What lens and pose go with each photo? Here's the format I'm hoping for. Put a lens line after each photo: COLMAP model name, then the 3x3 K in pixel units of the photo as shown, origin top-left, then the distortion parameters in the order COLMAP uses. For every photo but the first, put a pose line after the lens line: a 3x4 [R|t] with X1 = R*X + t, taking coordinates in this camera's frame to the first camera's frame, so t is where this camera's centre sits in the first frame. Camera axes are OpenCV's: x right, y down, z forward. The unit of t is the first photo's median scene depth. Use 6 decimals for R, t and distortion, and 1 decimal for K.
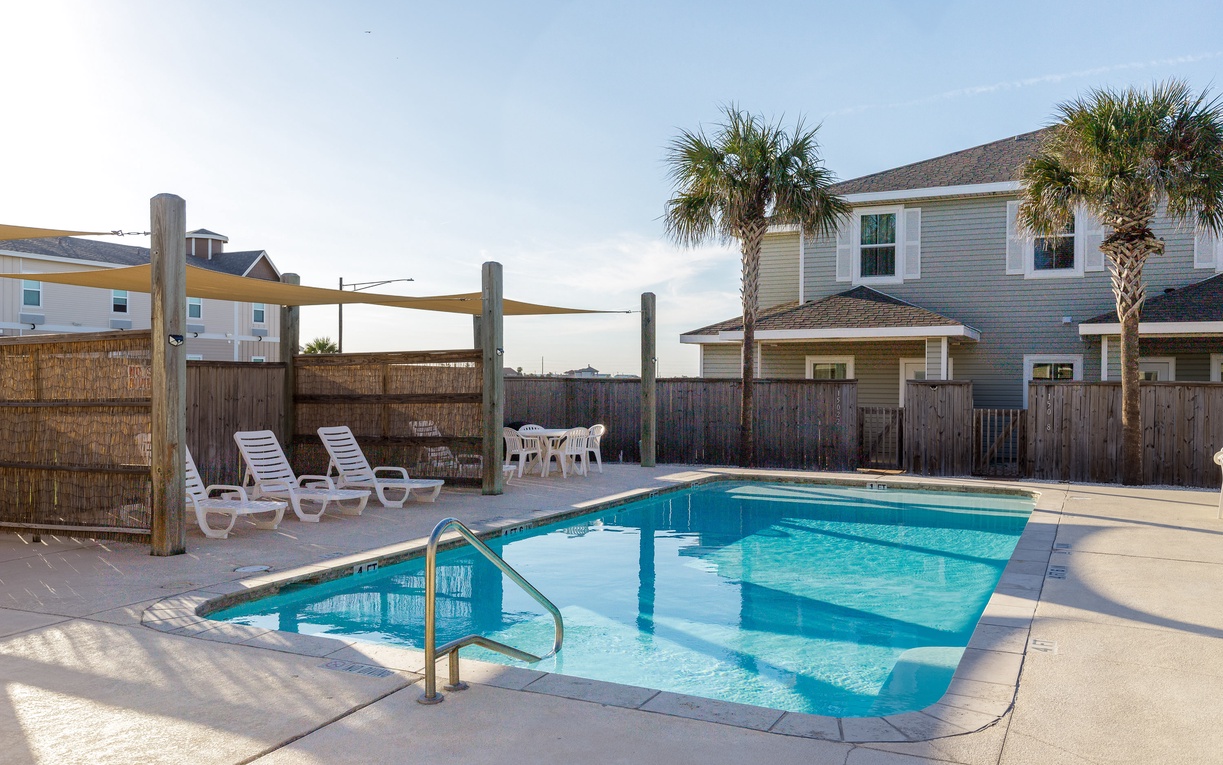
lens RADIAL K [[984.3, 0, 611.5], [0, 984.3, 382.5], [0, 0, 1]] dist [0.011403, 0.004207]
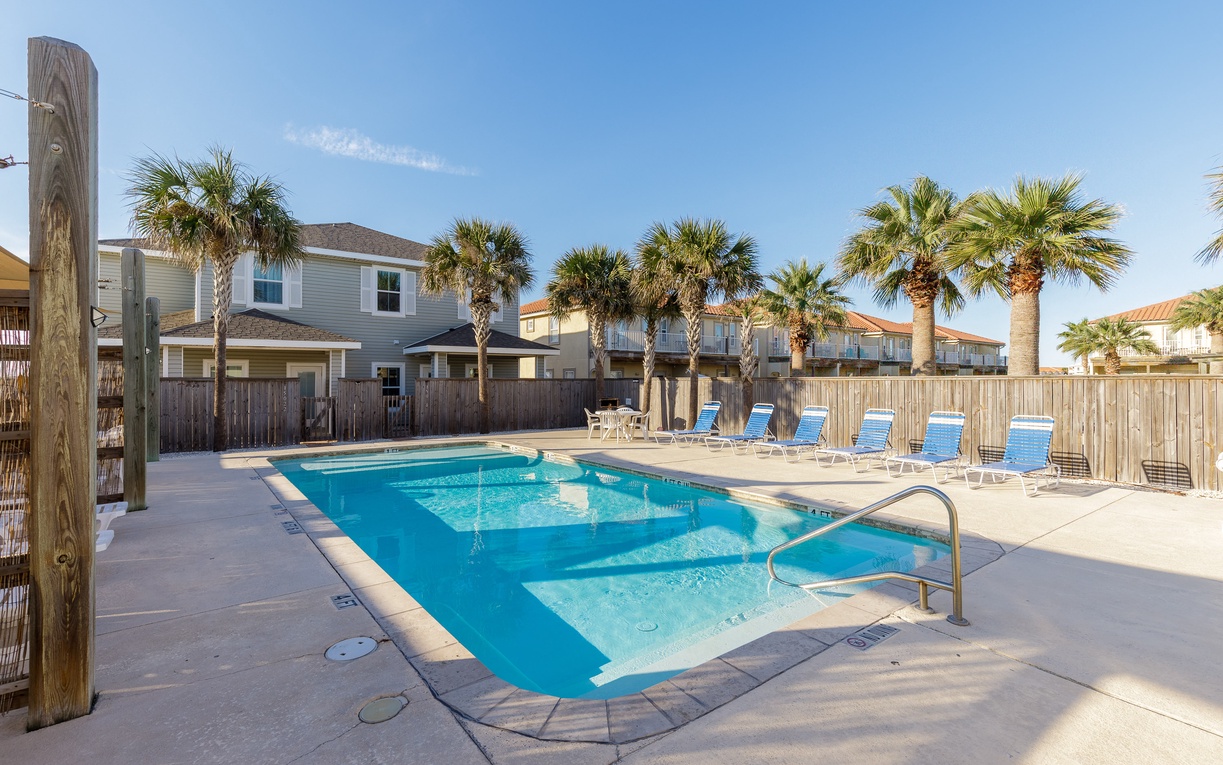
lens RADIAL K [[555.9, 0, 611.5], [0, 555.9, 382.5], [0, 0, 1]] dist [0.001550, 0.000167]
pose [[0.442584, -0.012771, 0.896636, -0.281547], [0.004519, 0.999918, 0.012011, -0.004148], [-0.896716, -0.001264, 0.442605, 0.285704]]
